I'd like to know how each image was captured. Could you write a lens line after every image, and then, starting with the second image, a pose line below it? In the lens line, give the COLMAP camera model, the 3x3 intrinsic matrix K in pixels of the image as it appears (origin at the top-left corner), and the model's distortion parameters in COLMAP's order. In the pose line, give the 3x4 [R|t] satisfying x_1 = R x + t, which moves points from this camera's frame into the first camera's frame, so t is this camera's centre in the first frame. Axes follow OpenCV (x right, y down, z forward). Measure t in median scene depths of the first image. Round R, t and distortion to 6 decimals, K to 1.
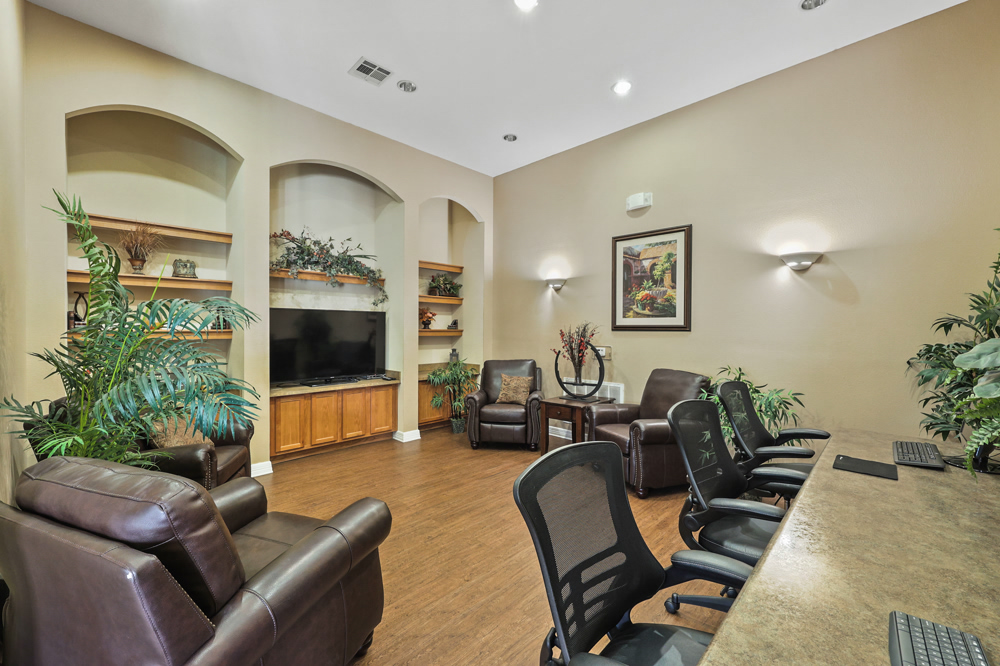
lens RADIAL K [[401.2, 0, 500.0], [0, 401.2, 333.0], [0, 0, 1]] dist [0.001173, 0.000228]
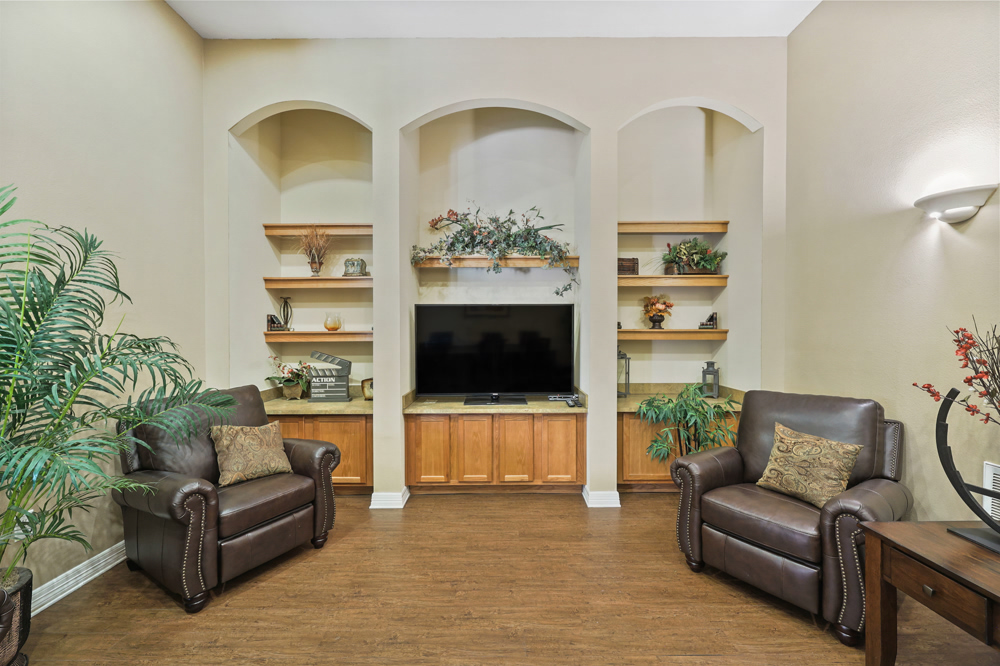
lens RADIAL K [[401.2, 0, 500.0], [0, 401.2, 333.0], [0, 0, 1]] dist [0.001173, 0.000228]
pose [[0.702220, 0.002681, -0.711955, 0.113230], [-0.002183, 0.999996, 0.001613, -0.004407], [0.711956, 0.000421, 0.702223, 0.451558]]
